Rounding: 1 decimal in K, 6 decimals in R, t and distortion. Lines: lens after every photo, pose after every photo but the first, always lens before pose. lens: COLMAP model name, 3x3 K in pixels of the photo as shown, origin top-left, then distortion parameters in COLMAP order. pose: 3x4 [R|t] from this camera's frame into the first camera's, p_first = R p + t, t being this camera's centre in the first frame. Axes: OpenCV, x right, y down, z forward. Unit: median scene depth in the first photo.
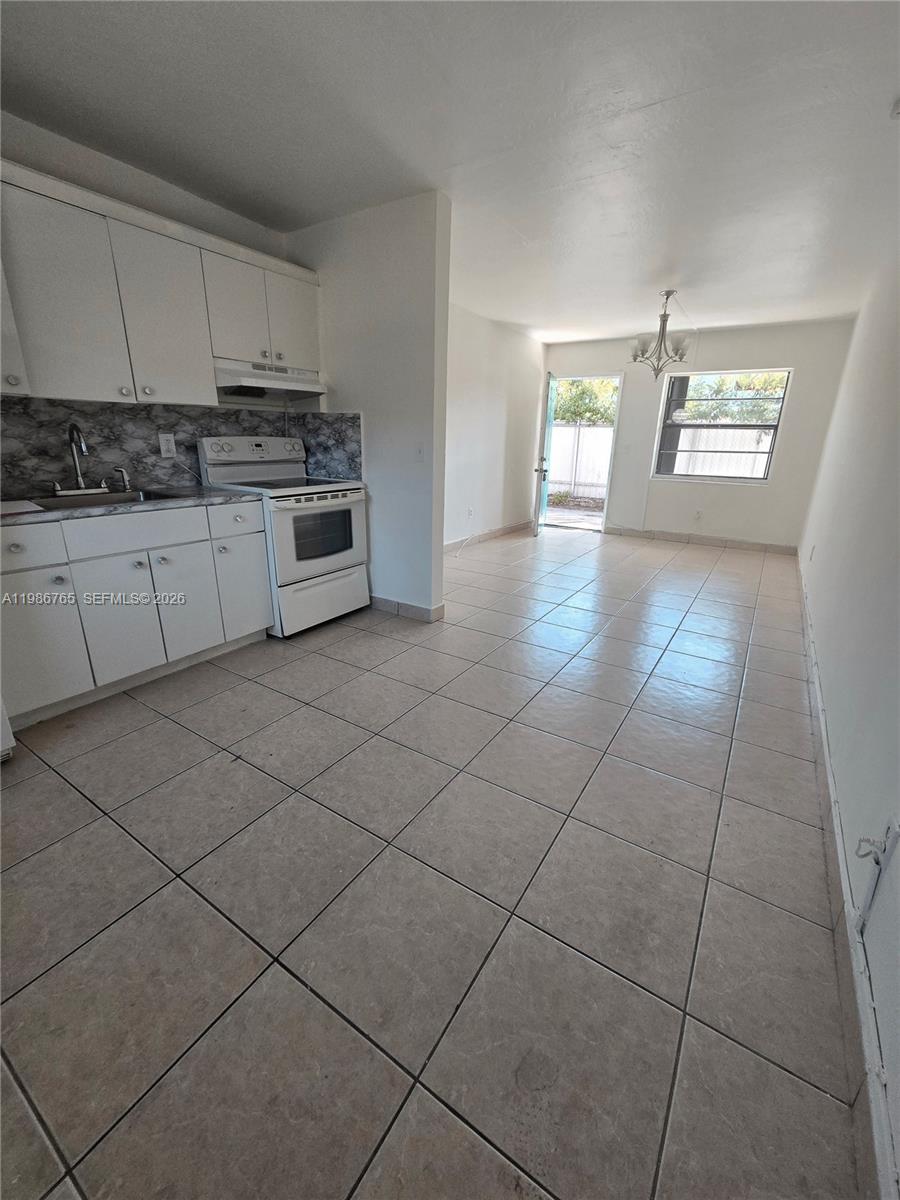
lens RADIAL K [[495.0, 0, 450.0], [0, 495.0, 600.0], [0, 0, 1]] dist [0.001508, 0.000336]
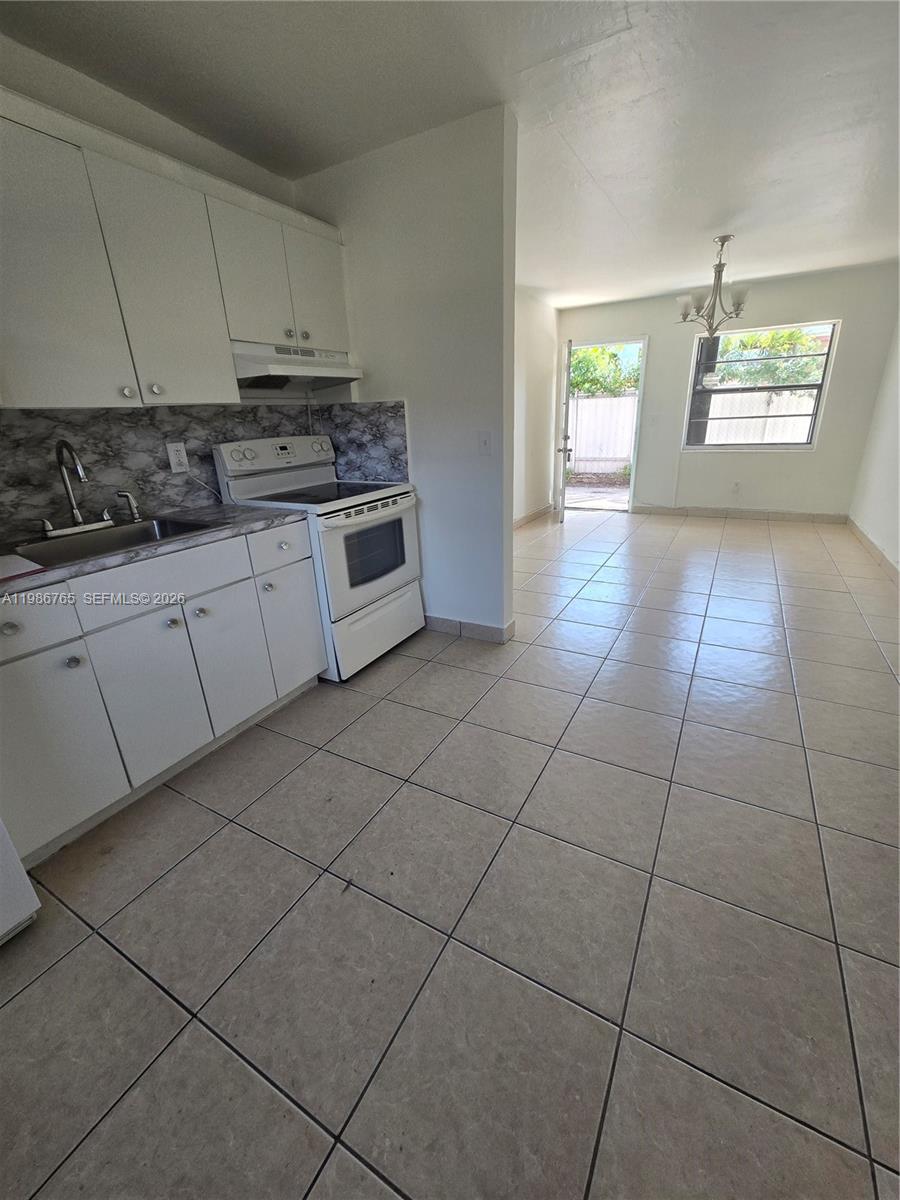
lens RADIAL K [[495.0, 0, 450.0], [0, 495.0, 600.0], [0, 0, 1]] dist [0.001508, 0.000336]
pose [[0.996201, -0.078631, 0.037416, -0.173241], [0.077178, 0.996262, 0.038813, -0.076999], [-0.040328, -0.035778, 0.998546, 0.171728]]
